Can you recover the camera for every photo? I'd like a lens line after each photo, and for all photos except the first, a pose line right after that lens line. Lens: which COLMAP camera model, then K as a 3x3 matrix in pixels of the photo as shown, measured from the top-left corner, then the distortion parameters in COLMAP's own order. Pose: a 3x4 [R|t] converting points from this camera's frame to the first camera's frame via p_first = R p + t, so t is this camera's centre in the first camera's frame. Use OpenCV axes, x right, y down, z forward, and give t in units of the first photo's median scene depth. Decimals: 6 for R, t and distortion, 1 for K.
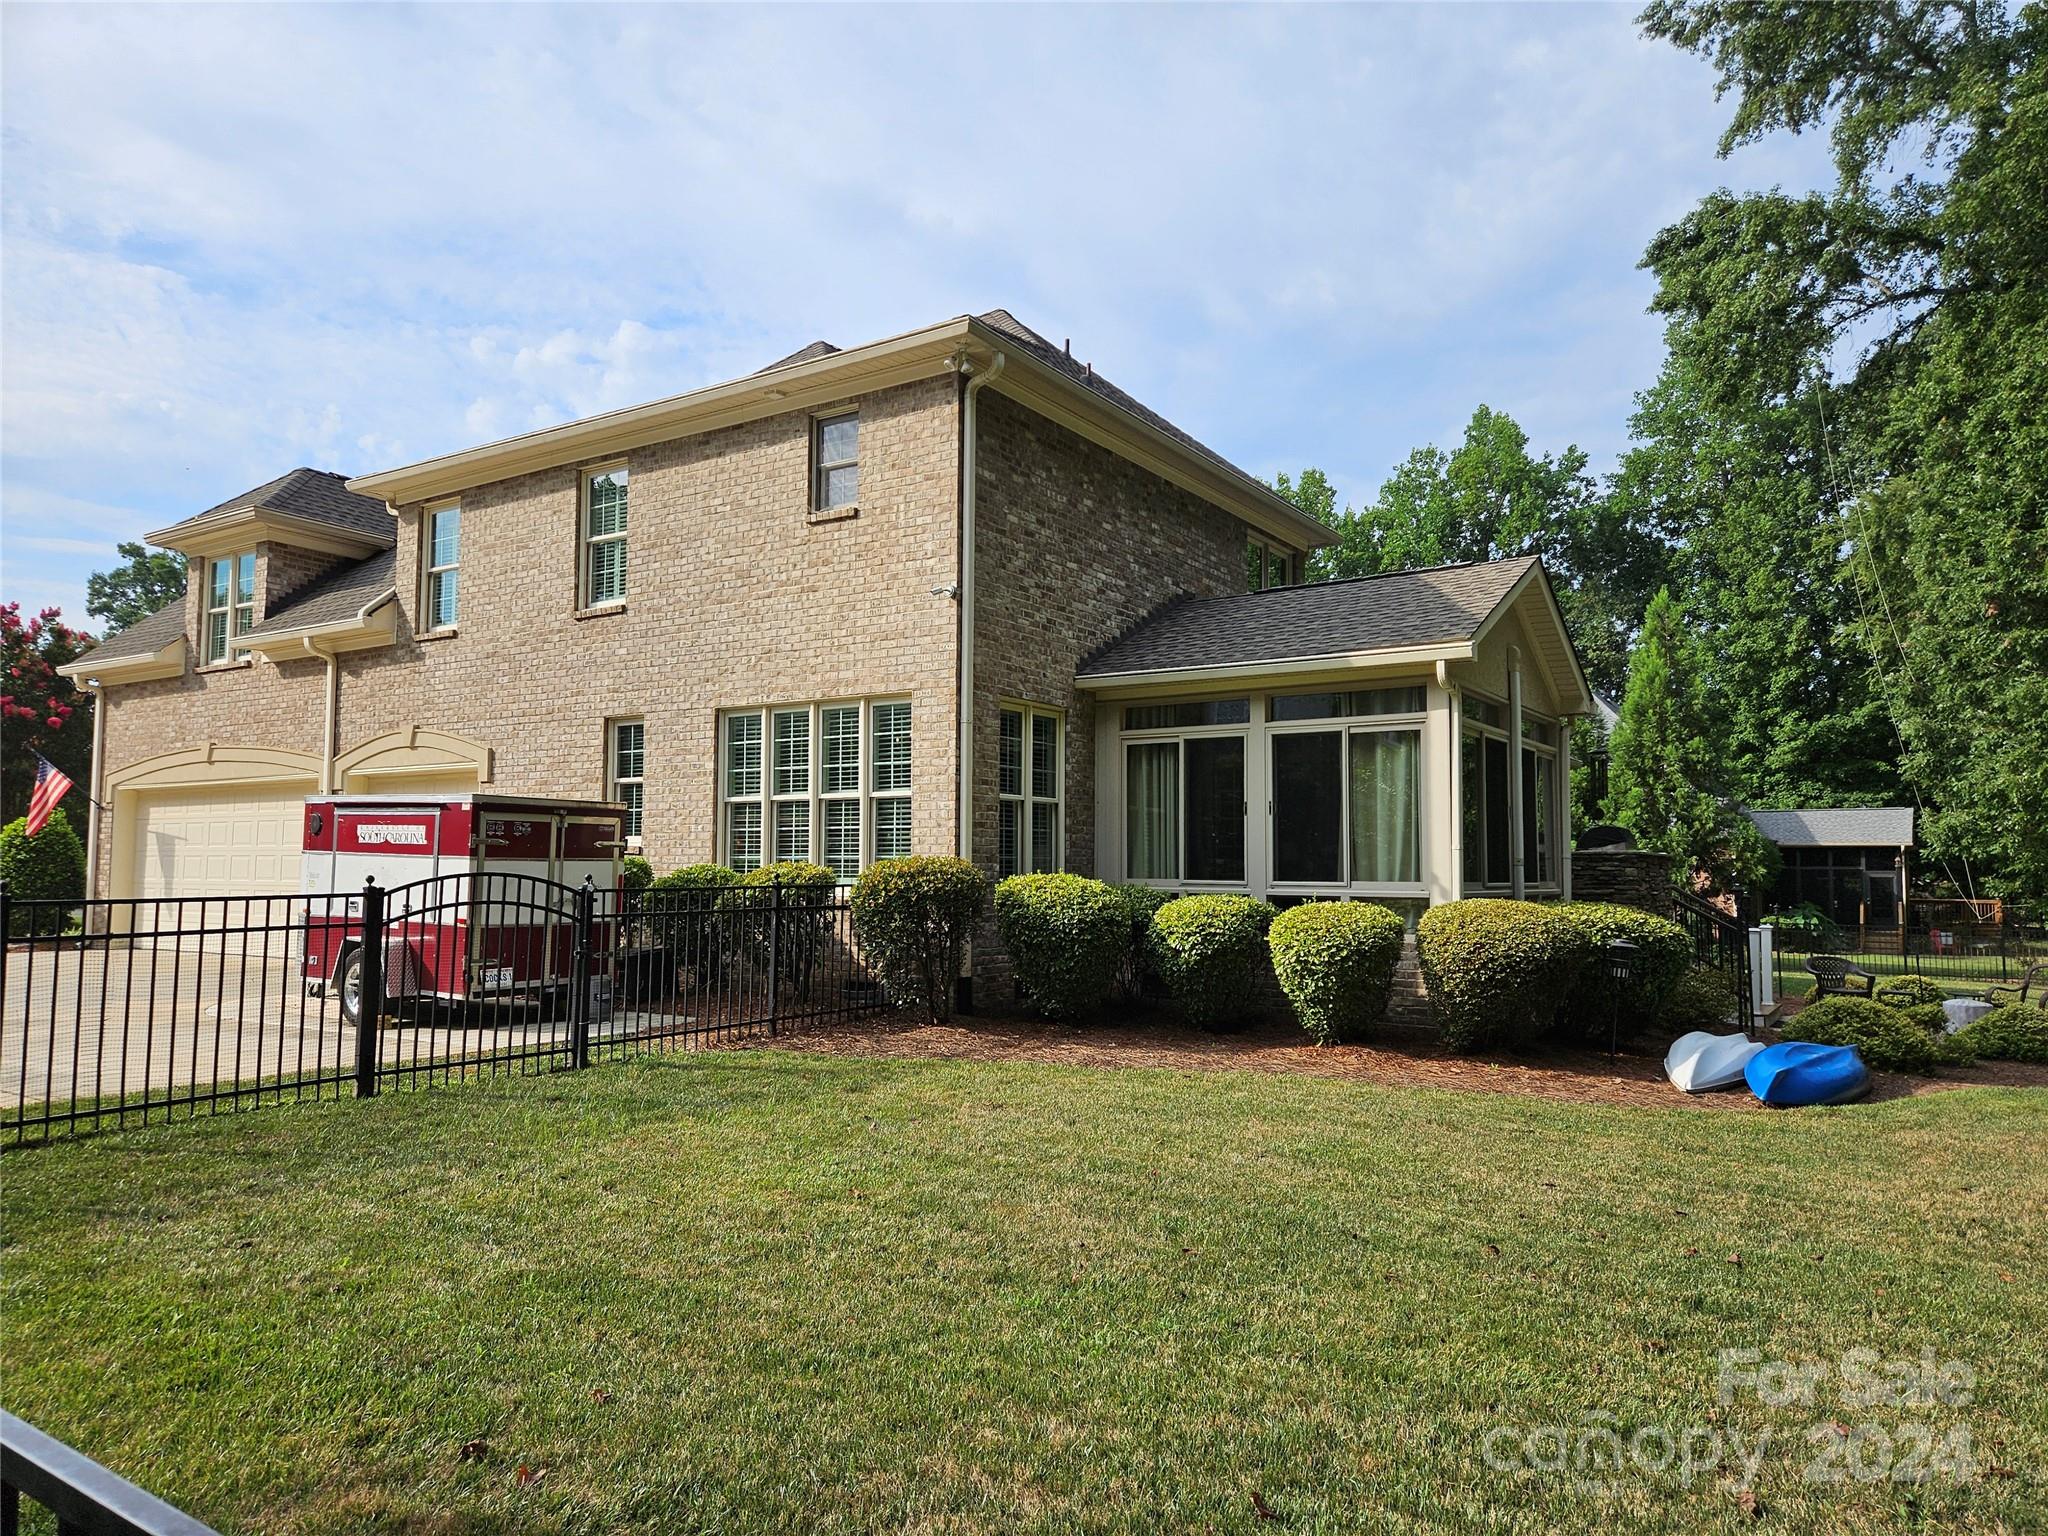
lens RADIAL K [[1366.0, 0, 1017.4], [0, 1366.0, 779.1], [0, 0, 1]] dist [0.085262, -0.069174]
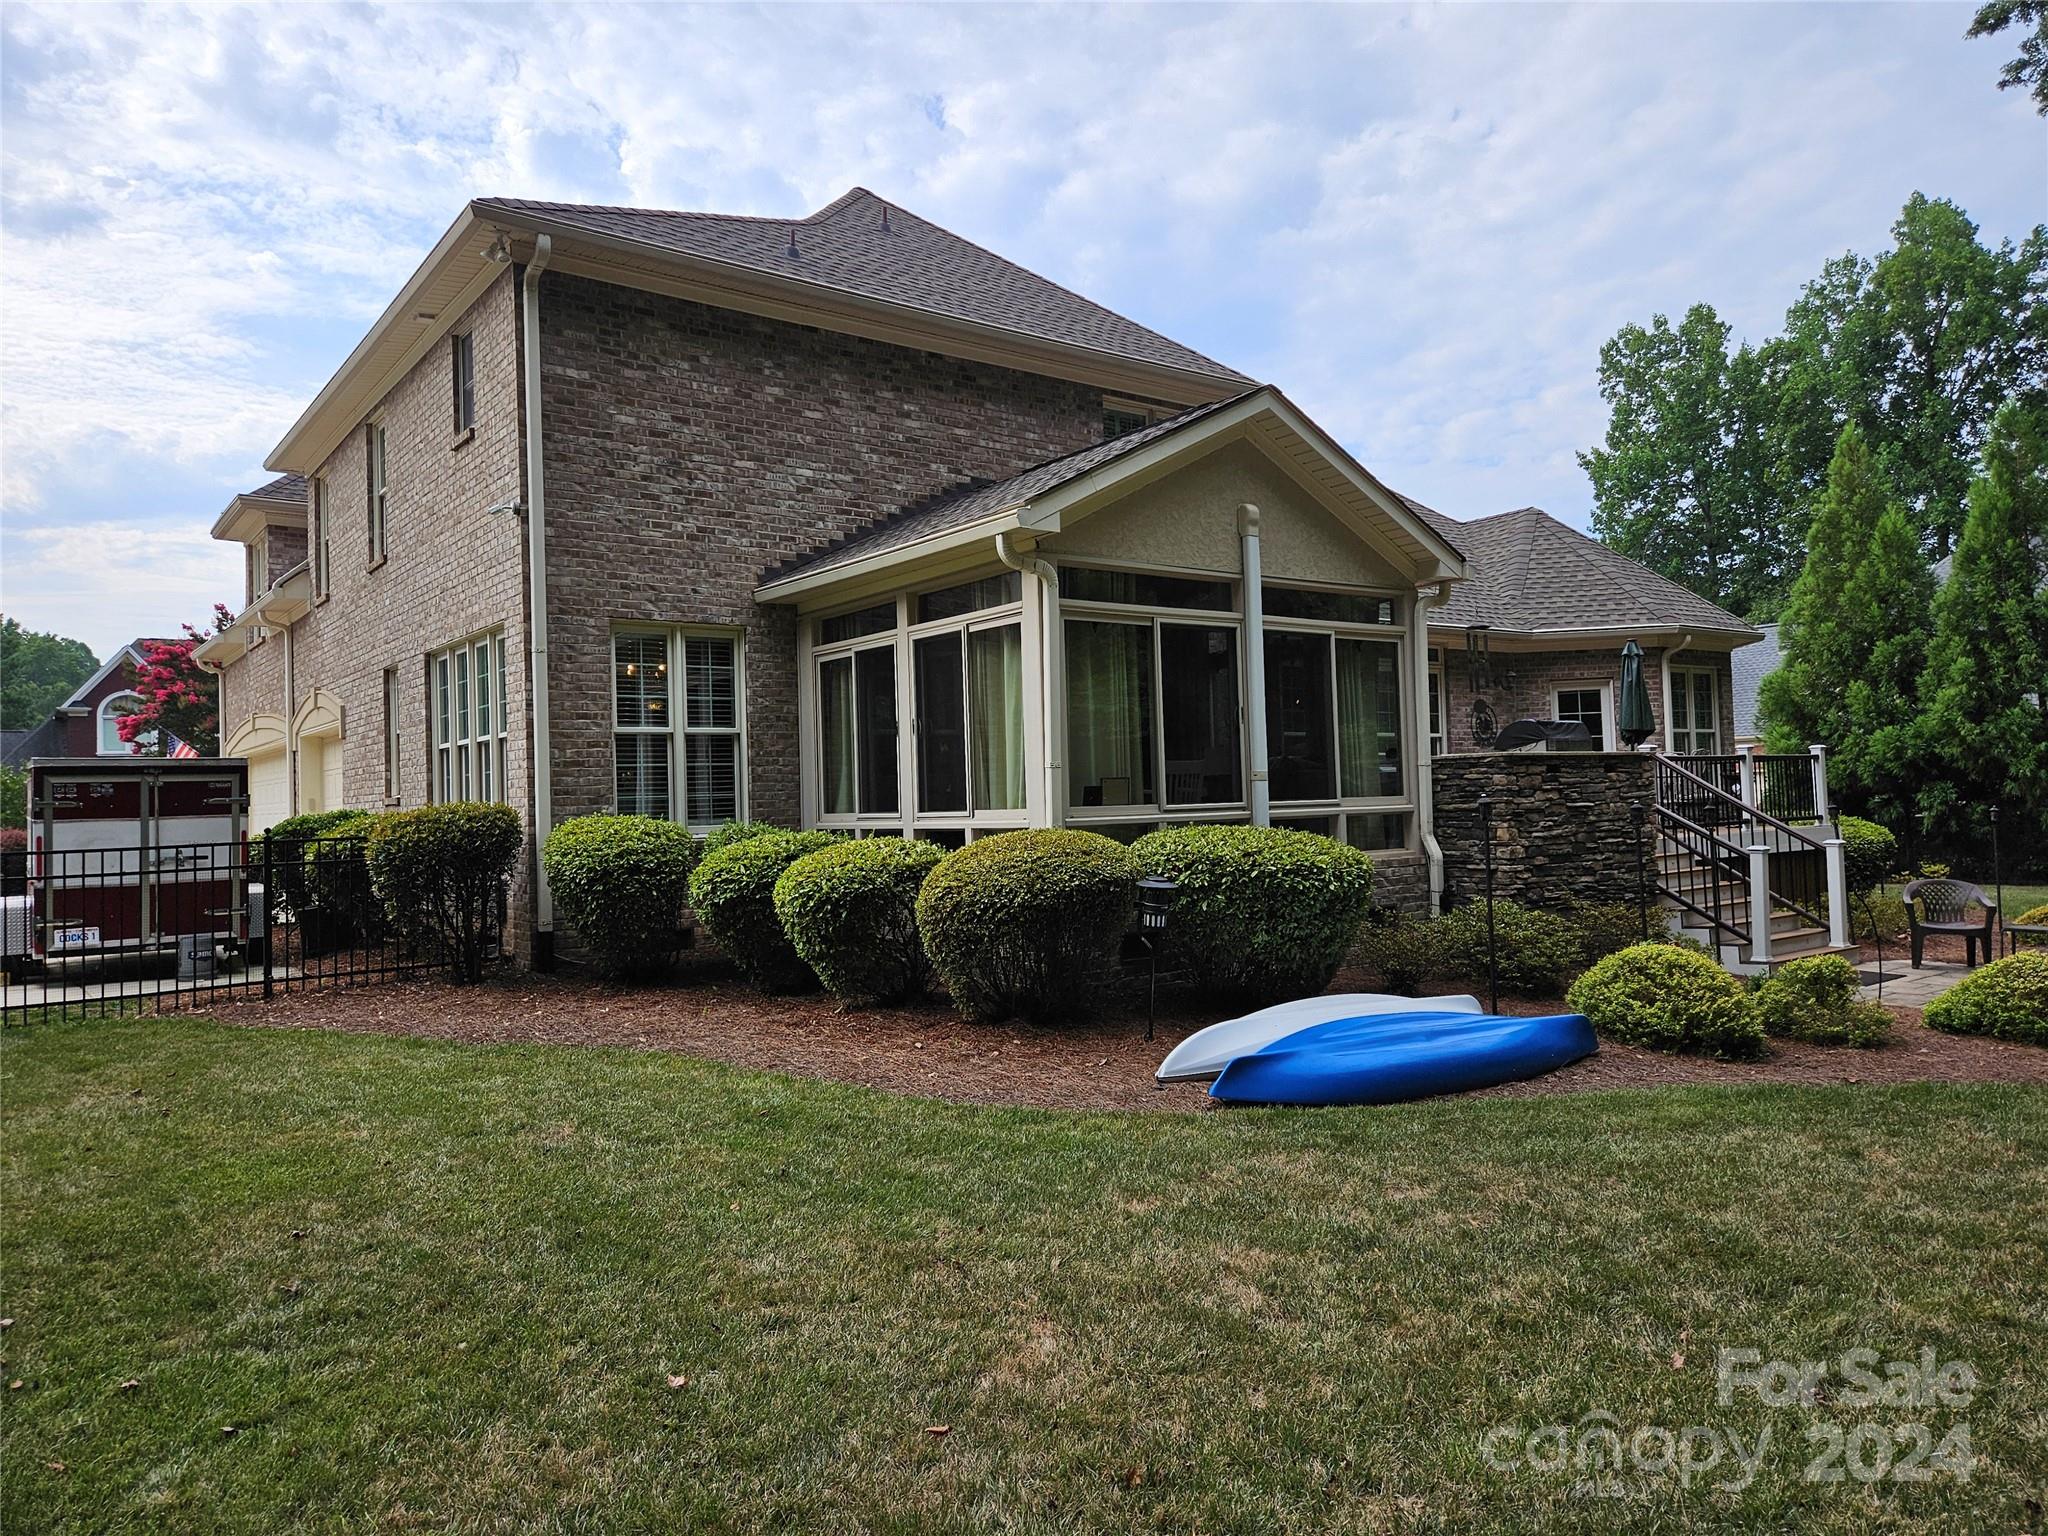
lens RADIAL K [[1366.0, 0, 1003.1], [0, 1366.0, 758.6], [0, 0, 1]] dist [0.085262, -0.069174]
pose [[0.942815, -0.046231, -0.330093, 0.492889], [0.059439, 0.997780, 0.030027, 0.017897], [0.327973, -0.047930, 0.943471, 0.209171]]
